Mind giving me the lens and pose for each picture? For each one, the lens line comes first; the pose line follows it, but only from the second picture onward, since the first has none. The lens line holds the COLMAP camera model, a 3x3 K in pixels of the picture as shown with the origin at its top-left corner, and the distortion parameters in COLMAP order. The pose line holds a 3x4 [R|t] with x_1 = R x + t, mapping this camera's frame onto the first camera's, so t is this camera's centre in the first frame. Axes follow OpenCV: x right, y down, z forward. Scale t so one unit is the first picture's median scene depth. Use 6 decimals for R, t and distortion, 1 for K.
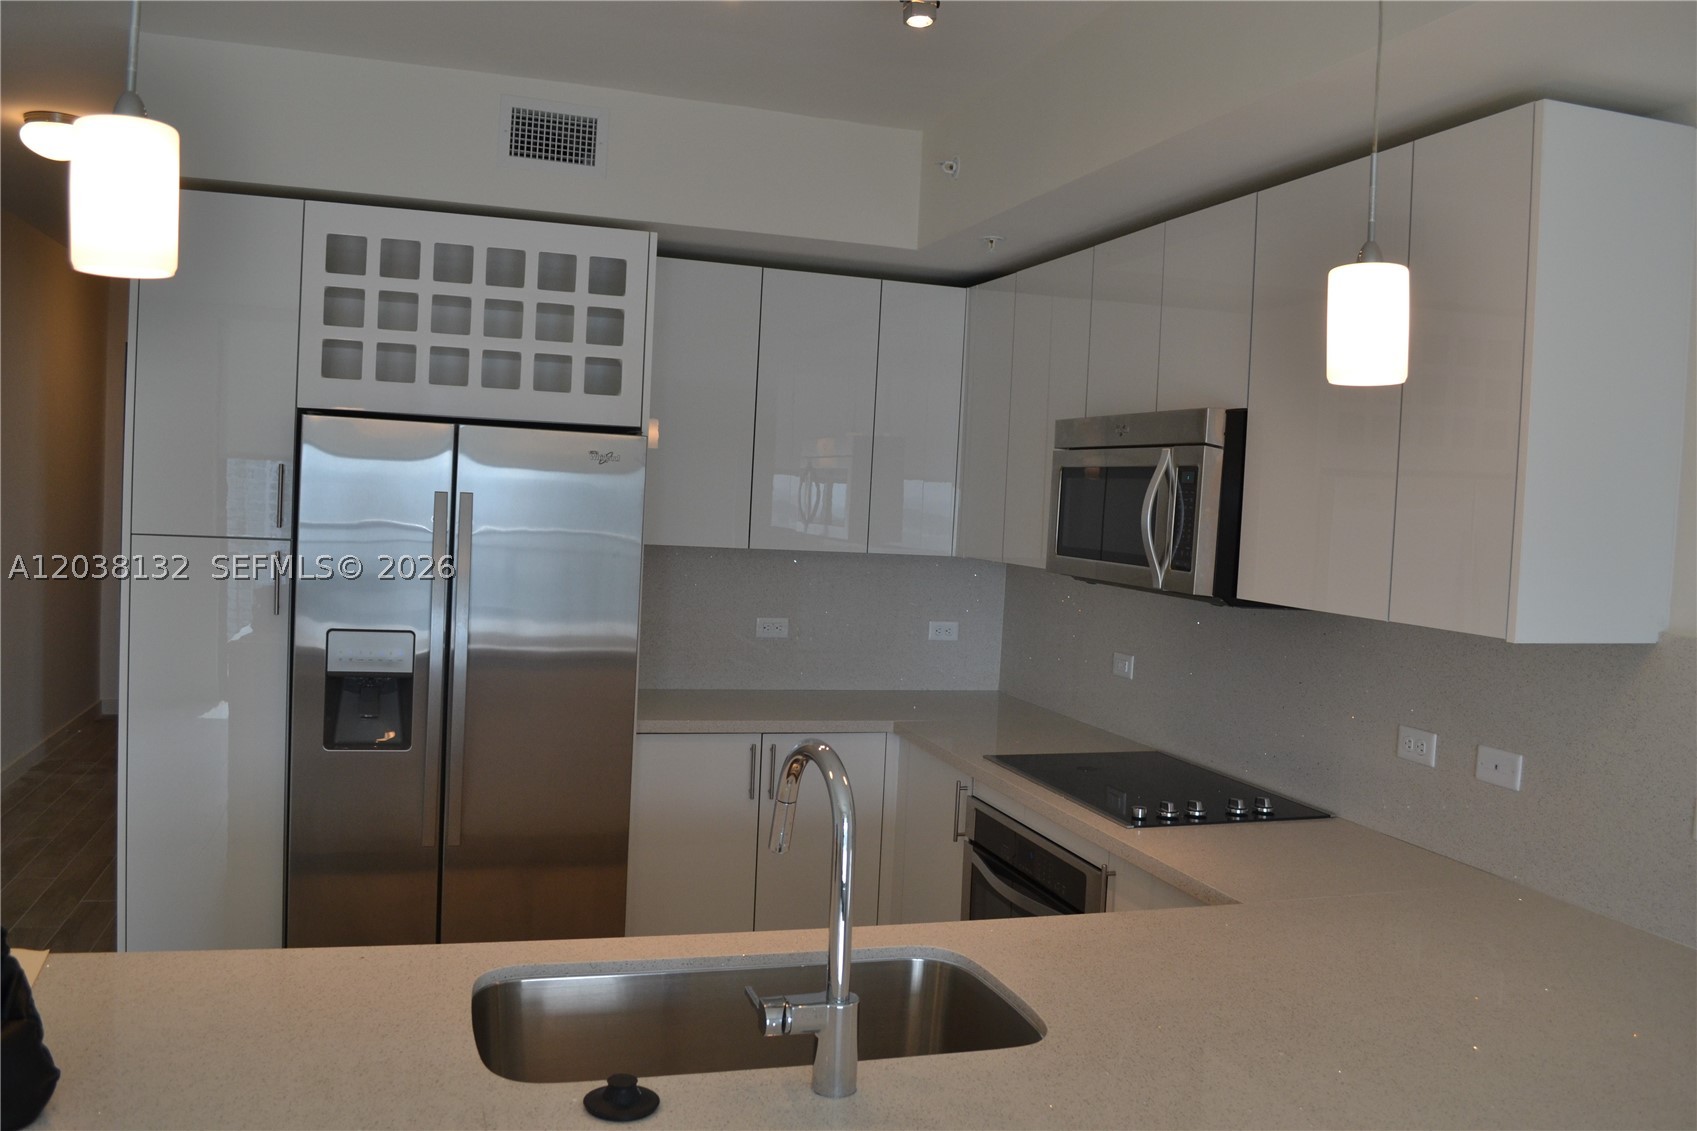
lens RADIAL K [[1348.1, 0, 845.9], [0, 1348.1, 560.3], [0, 0, 1]] dist [-0.080587, 0.001654]
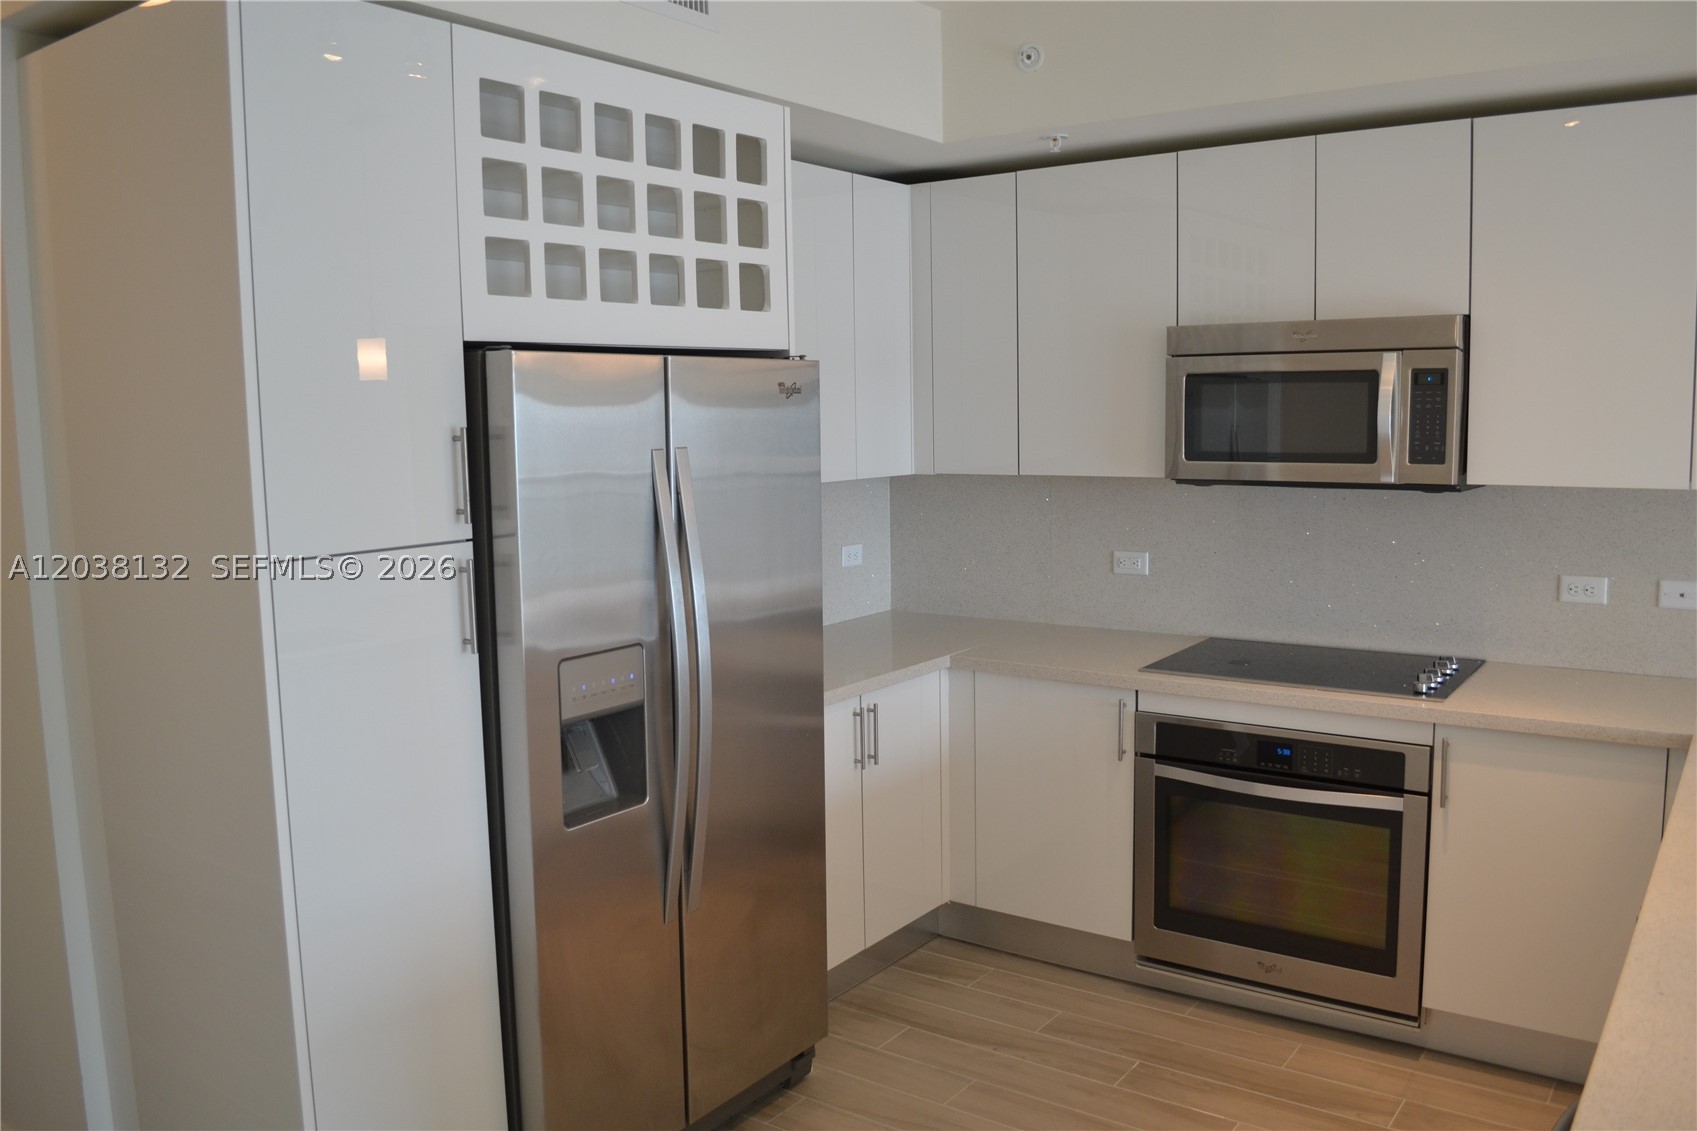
lens RADIAL K [[1348.1, 0, 845.9], [0, 1348.1, 560.3], [0, 0, 1]] dist [-0.080587, 0.001654]
pose [[0.799108, -0.132422, 0.586423, -0.656046], [0.086837, 0.990635, 0.105366, -0.059221], [-0.594883, -0.033276, 0.803123, 0.343600]]
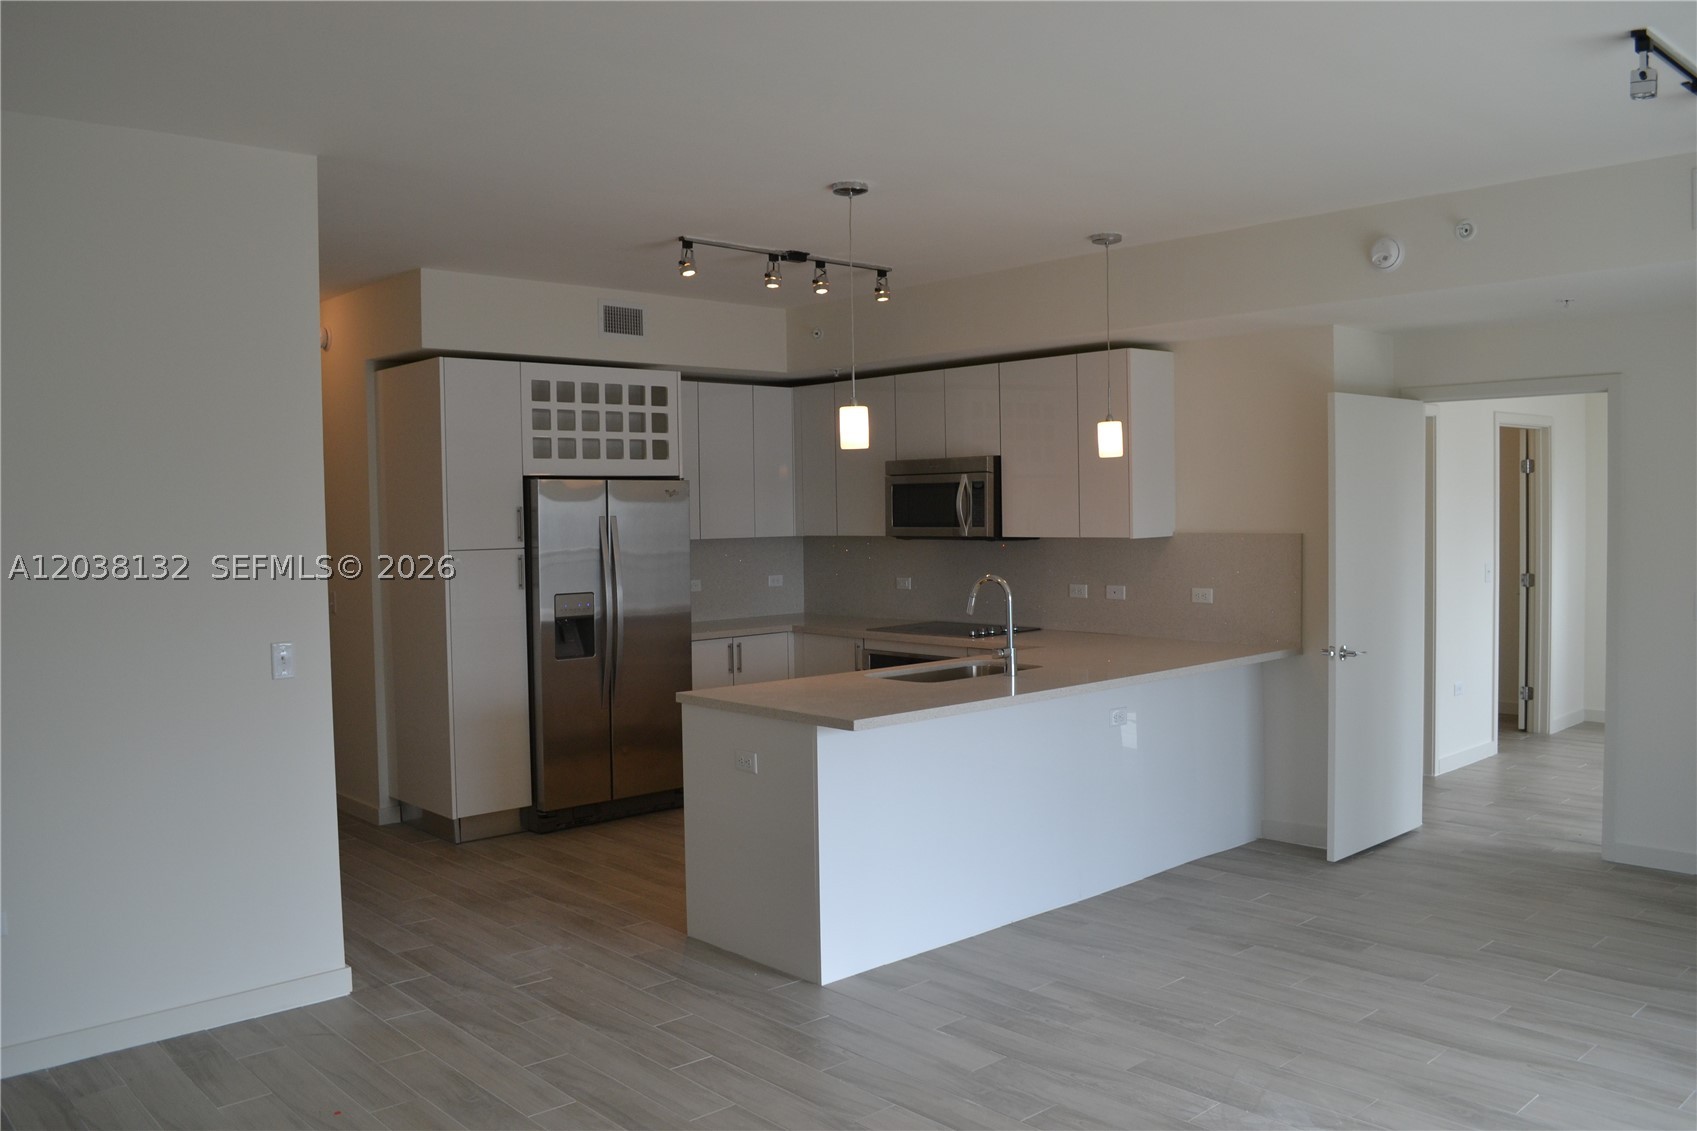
lens RADIAL K [[1348.1, 0, 845.9], [0, 1348.1, 560.3], [0, 0, 1]] dist [-0.080587, 0.001654]
pose [[0.903758, -0.081531, 0.420207, -0.785066], [0.082110, 0.996483, 0.016744, 0.006156], [-0.420094, 0.019370, 0.907274, -0.842945]]
